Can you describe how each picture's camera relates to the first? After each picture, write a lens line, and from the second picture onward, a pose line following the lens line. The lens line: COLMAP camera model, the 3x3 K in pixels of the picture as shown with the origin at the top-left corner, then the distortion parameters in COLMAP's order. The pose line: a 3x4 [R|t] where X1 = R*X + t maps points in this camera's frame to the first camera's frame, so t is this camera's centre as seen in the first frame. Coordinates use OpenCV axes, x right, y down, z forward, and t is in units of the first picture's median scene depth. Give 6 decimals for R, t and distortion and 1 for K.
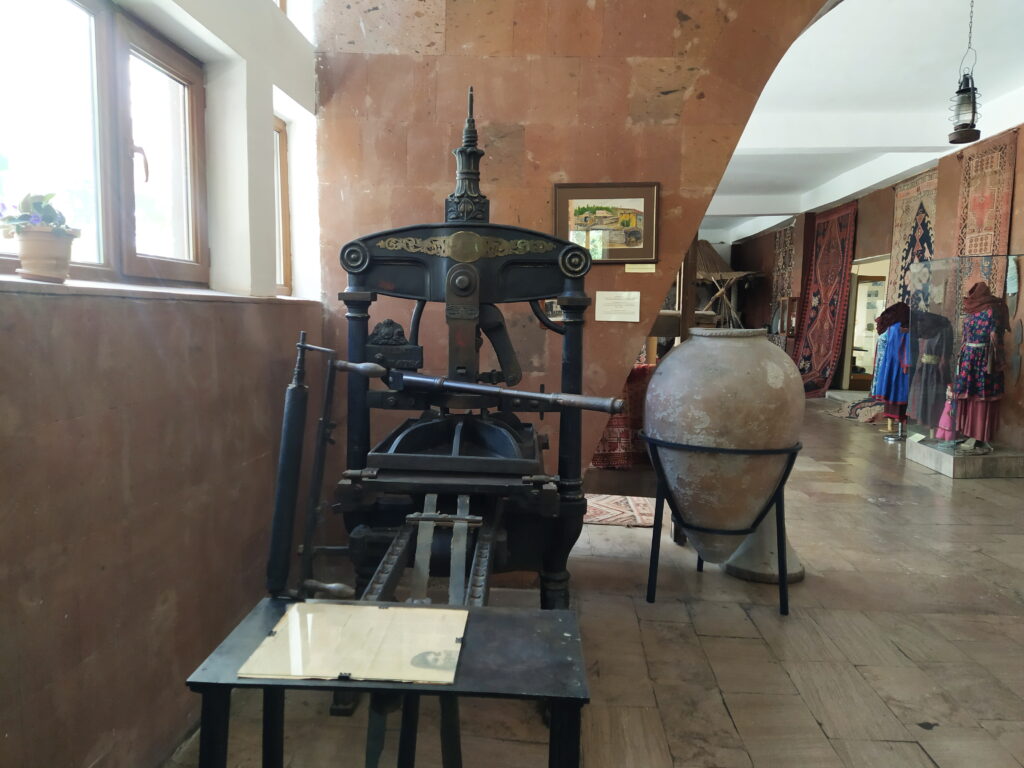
lens RADIAL K [[740.9, 0, 514.6], [0, 740.9, 382.6], [0, 0, 1]] dist [0.068859, -0.034191]
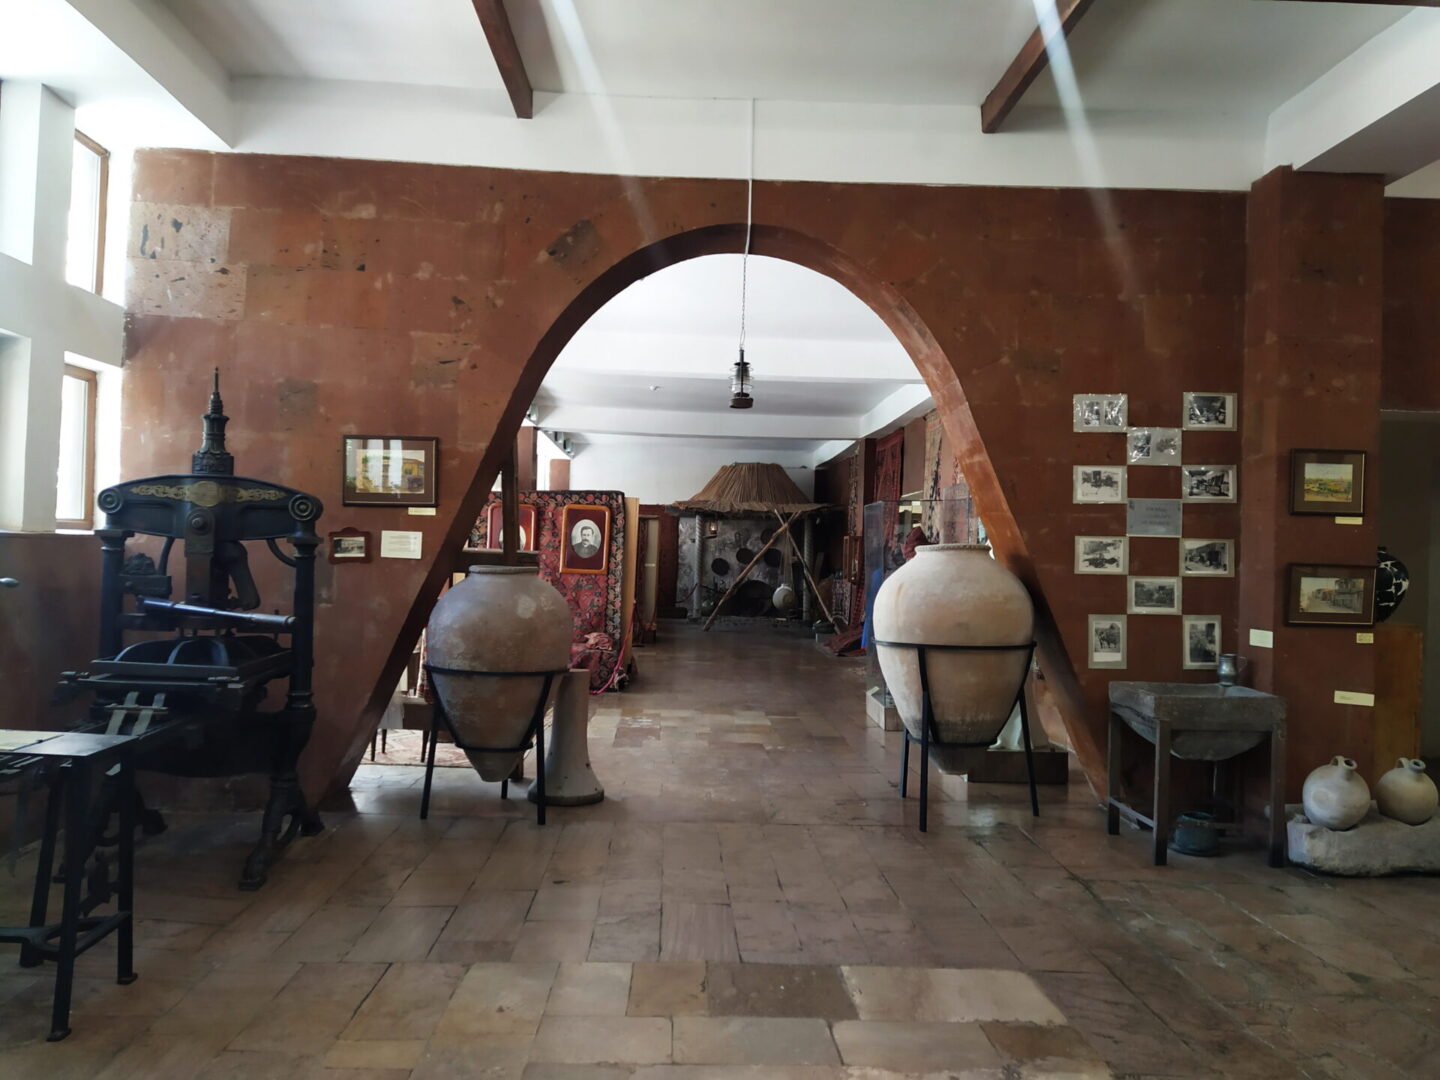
lens RADIAL K [[1041.8, 0, 721.3], [0, 1041.8, 538.3], [0, 0, 1]] dist [0.068859, -0.034191]
pose [[0.995425, 0.019141, 0.093612, 0.480914], [-0.009347, 0.994536, -0.103970, 0.047430], [-0.095090, 0.102620, 0.990165, -0.613279]]
